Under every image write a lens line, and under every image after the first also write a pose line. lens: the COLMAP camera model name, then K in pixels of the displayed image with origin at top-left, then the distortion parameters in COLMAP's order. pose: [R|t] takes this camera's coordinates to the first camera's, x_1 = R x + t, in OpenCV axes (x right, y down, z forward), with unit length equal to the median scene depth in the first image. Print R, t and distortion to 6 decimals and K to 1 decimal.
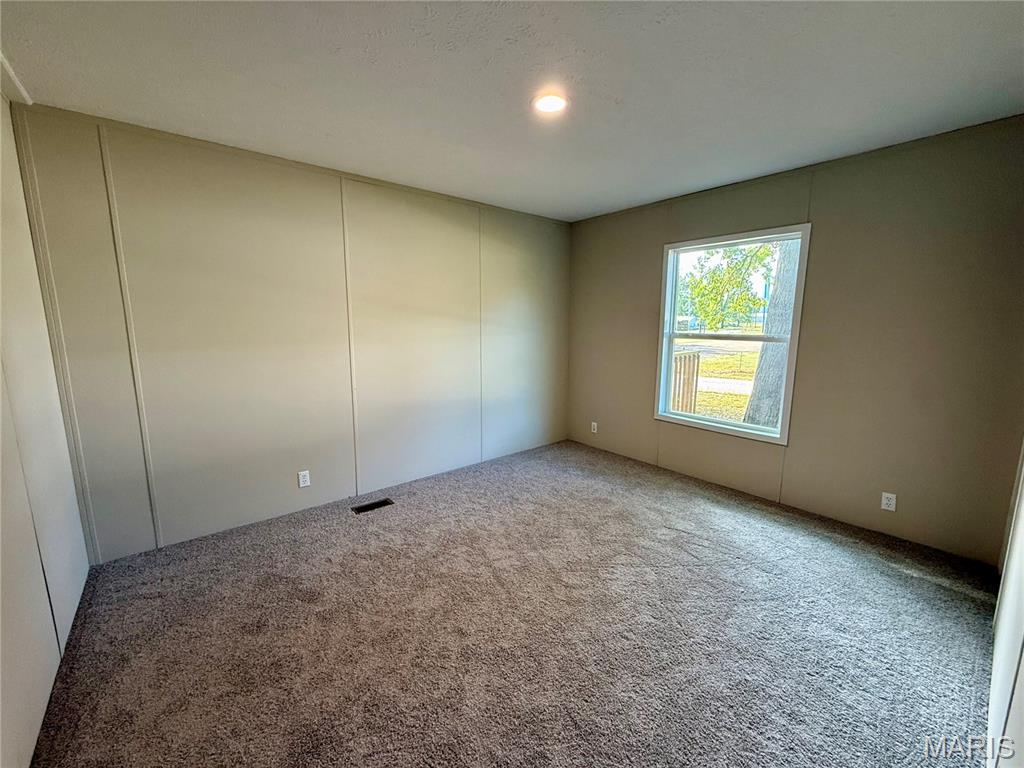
lens RADIAL K [[407.5, 0, 504.7], [0, 407.5, 379.3], [0, 0, 1]] dist [-0.001616, 0.000553]
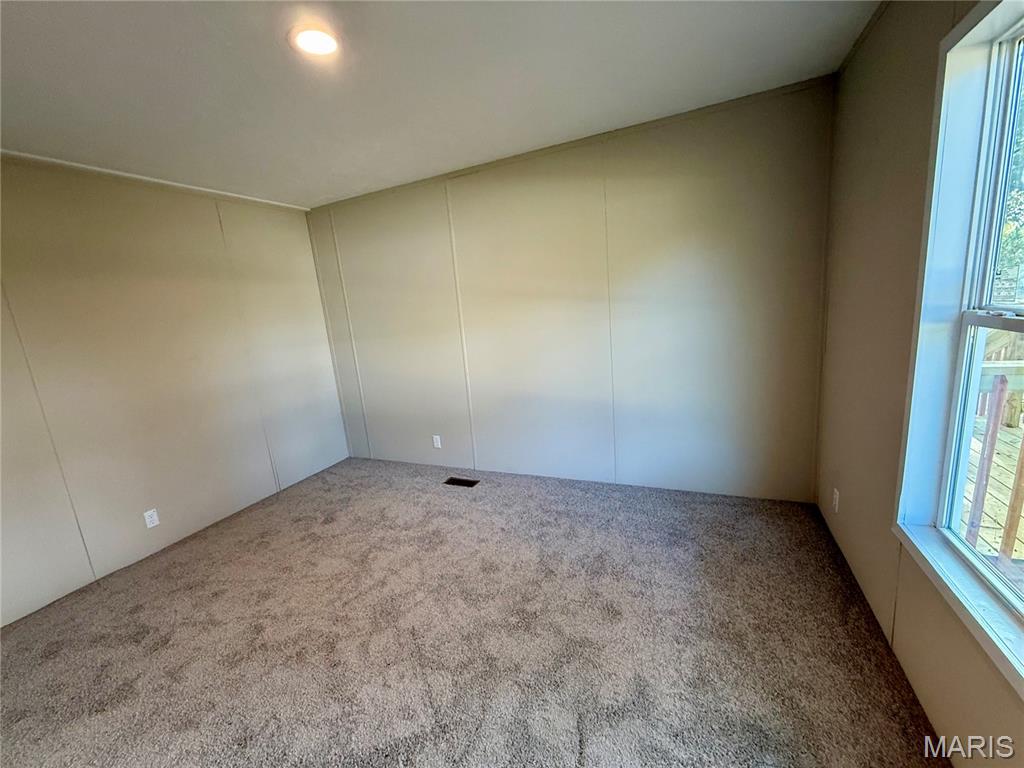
lens RADIAL K [[407.5, 0, 518.7], [0, 407.5, 382.5], [0, 0, 1]] dist [-0.001616, 0.000553]
pose [[0.443153, 0.130958, -0.886829, 0.698756], [-0.036698, 0.991093, 0.128017, -0.104802], [0.895695, -0.024186, 0.444011, 0.666927]]
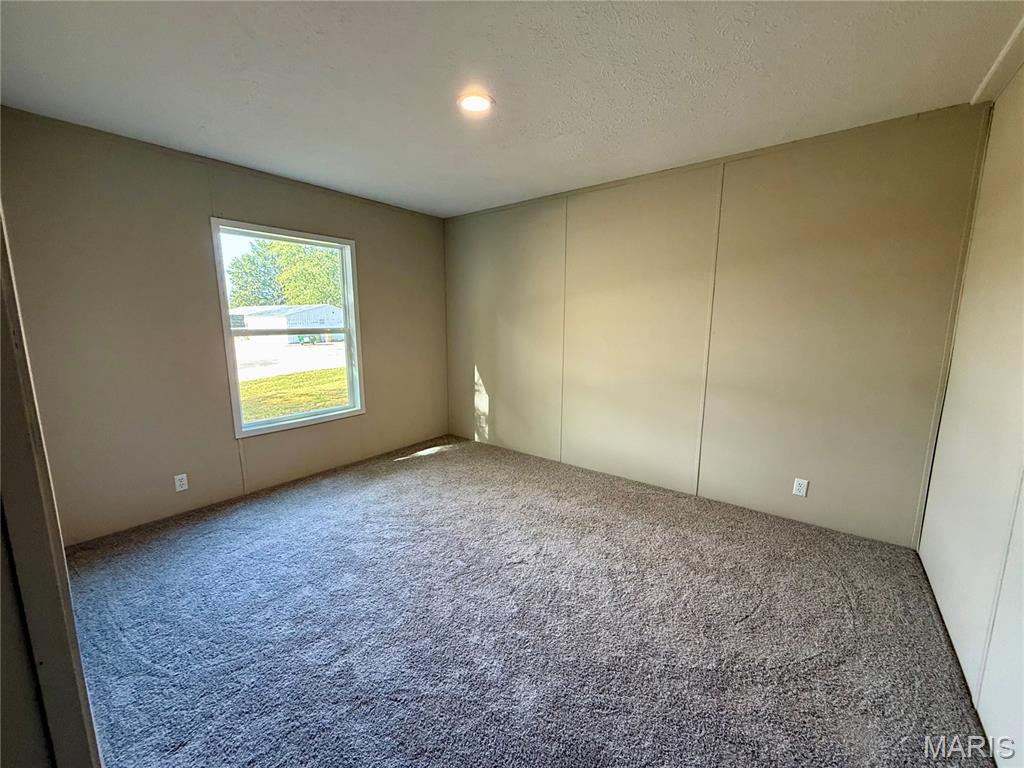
lens RADIAL K [[407.5, 0, 505.2], [0, 407.5, 381.0], [0, 0, 1]] dist [-0.001616, 0.000553]
pose [[-0.182609, -0.161236, 0.969875, -0.500303], [0.140856, 0.971995, 0.188109, -0.093309], [-0.973043, 0.170963, -0.154784, 0.622198]]
